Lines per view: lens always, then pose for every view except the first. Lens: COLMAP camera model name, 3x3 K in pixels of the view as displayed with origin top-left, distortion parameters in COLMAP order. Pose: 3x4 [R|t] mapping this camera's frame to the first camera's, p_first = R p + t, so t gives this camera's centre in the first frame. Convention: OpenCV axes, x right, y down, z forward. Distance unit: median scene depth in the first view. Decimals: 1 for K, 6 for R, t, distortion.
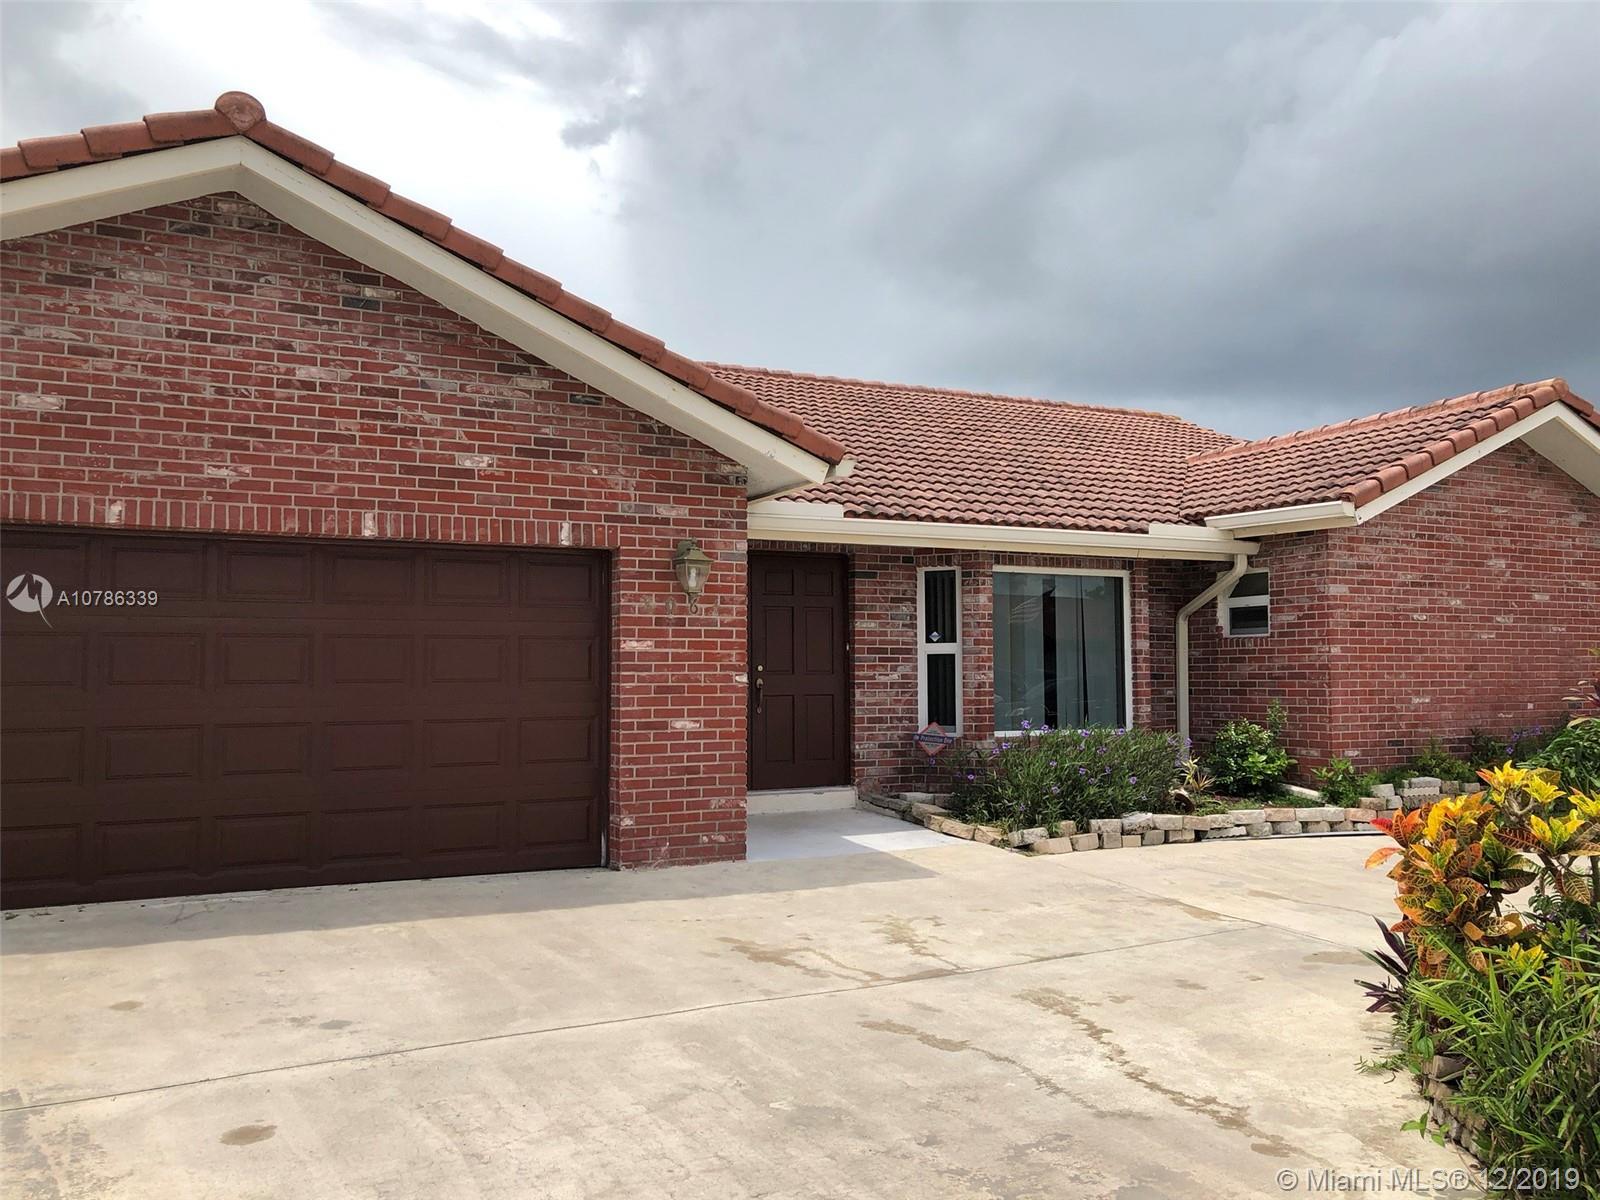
lens RADIAL K [[1296.0, 0, 803.4], [0, 1296.0, 595.2], [0, 0, 1]] dist [0.042255, -0.053344]
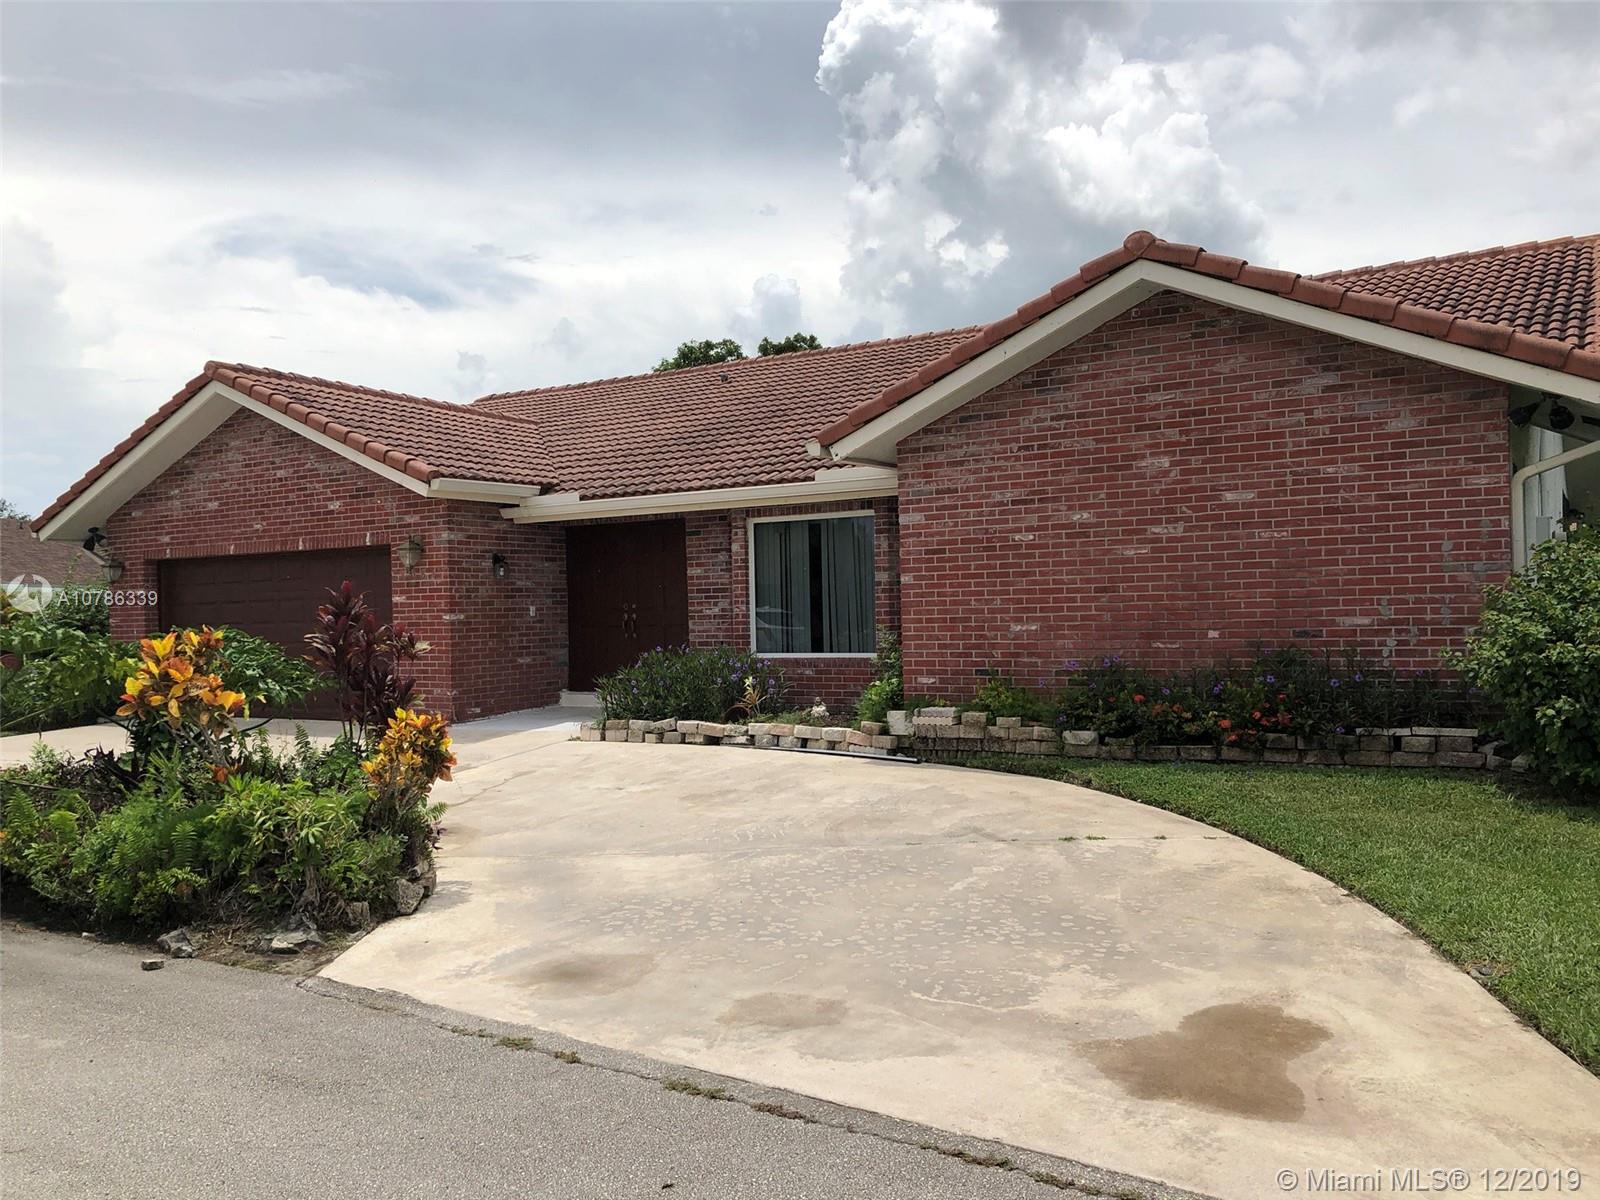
lens RADIAL K [[1332.3, 0, 800.0], [0, 1332.3, 600.0], [0, 0, 1]] dist [0.129386, -0.372640]
pose [[0.509143, -0.018639, -0.860480, 1.269738], [0.073742, 0.997034, 0.022036, 0.030043], [0.857517, -0.074673, 0.509007, 0.403125]]
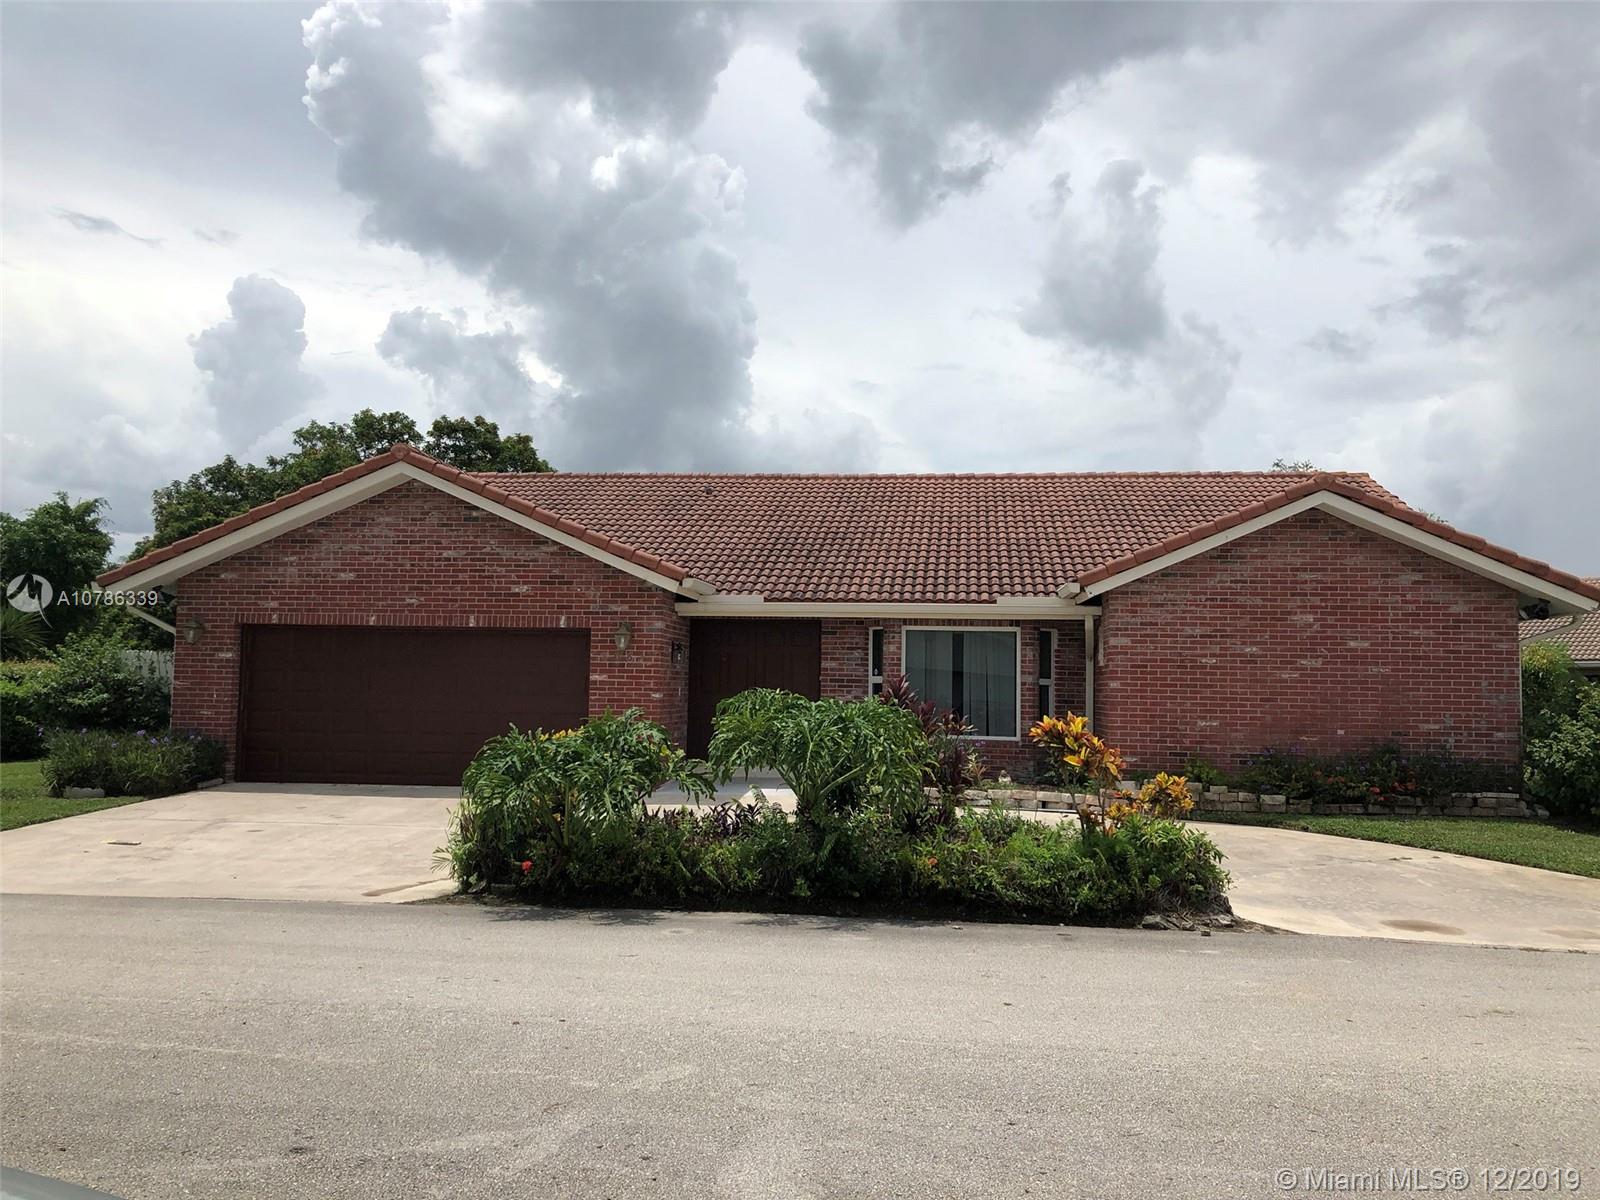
lens RADIAL K [[1310.5, 0, 813.7], [0, 1310.5, 585.1], [0, 0, 1]] dist [0.083008, -0.209546]
pose [[0.840419, -0.026236, -0.541302, 0.912661], [0.014672, 0.999563, -0.025668, -0.033575], [0.541739, 0.013630, 0.840436, -0.369767]]
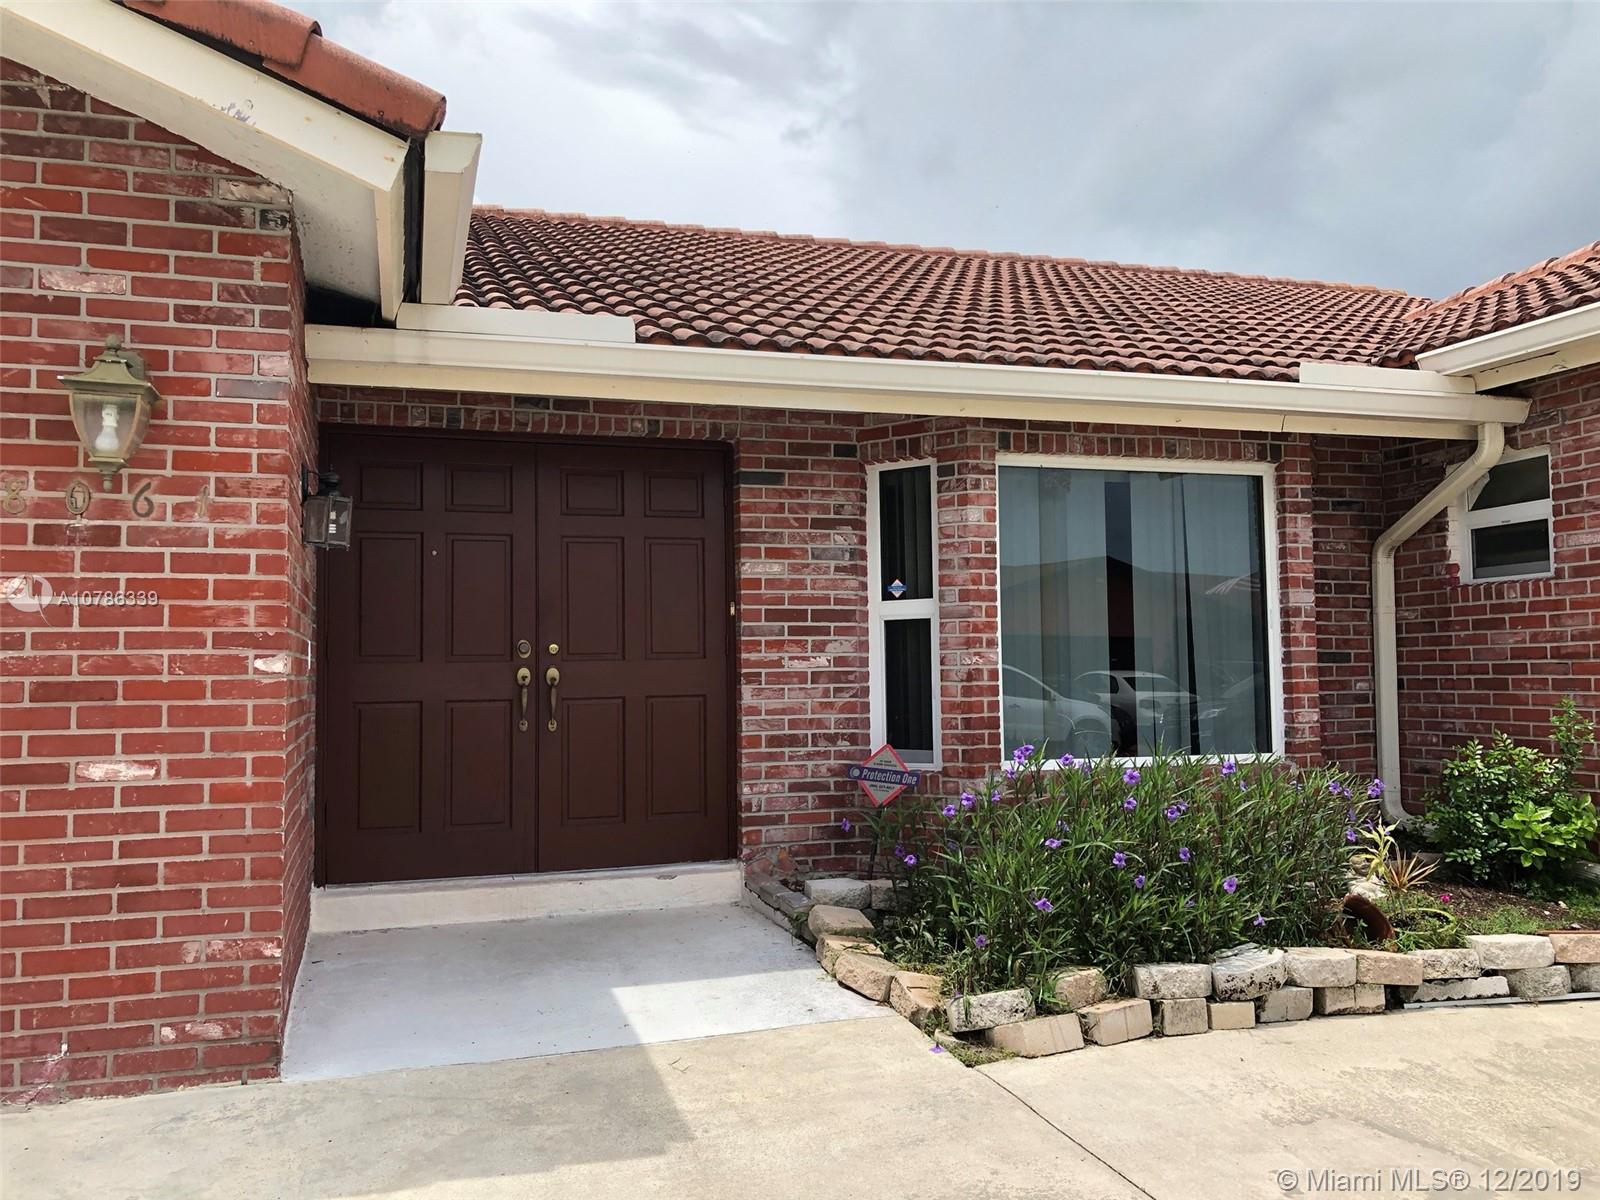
lens RADIAL K [[1302.4, 0, 807.4], [0, 1302.4, 597.7], [0, 0, 1]] dist [0.029943, -0.034252]
pose [[0.985594, -0.019328, -0.168019, 0.160609], [0.020210, 0.999790, 0.003538, 0.034011], [0.167915, -0.006883, 0.985777, 0.458280]]
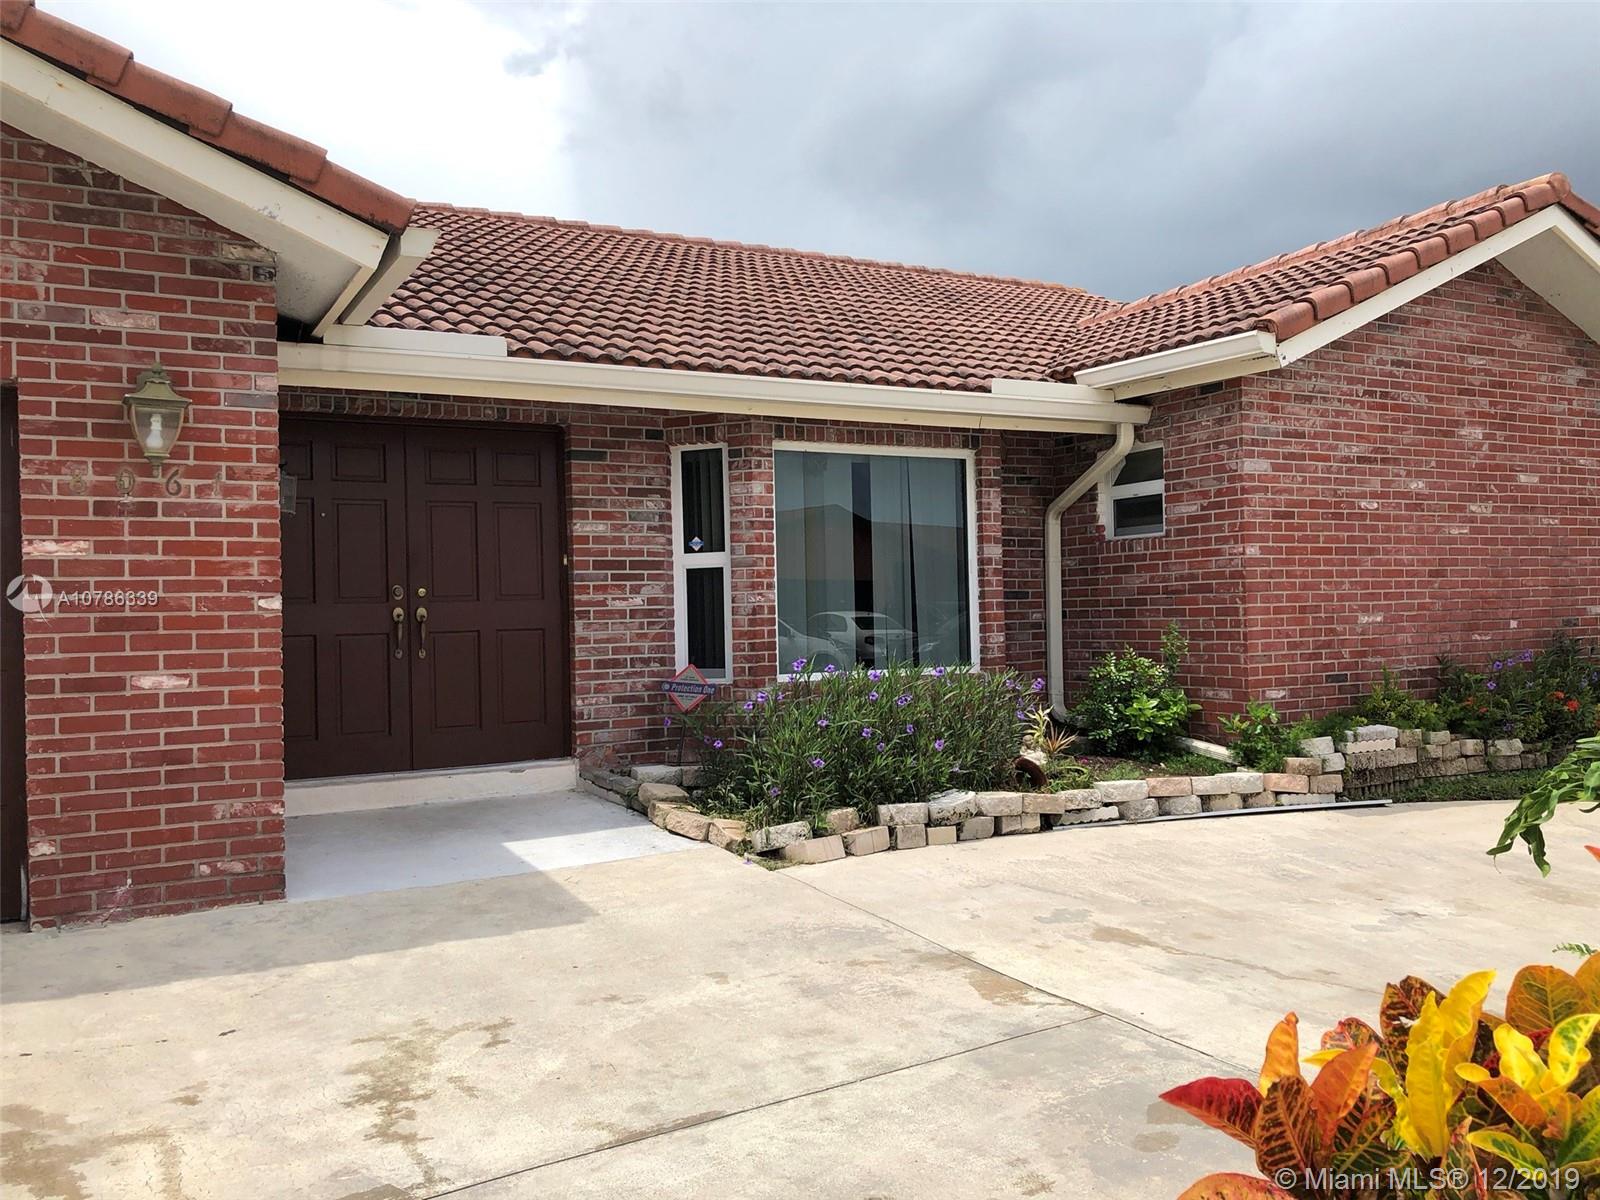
lens RADIAL K [[1296.0, 0, 803.4], [0, 1296.0, 595.2], [0, 0, 1]] dist [0.042255, -0.053344]
pose [[0.999264, -0.020136, 0.032654, 0.139970], [0.018583, 0.998712, 0.047209, 0.028382], [-0.033563, -0.046567, 0.998351, 0.297863]]
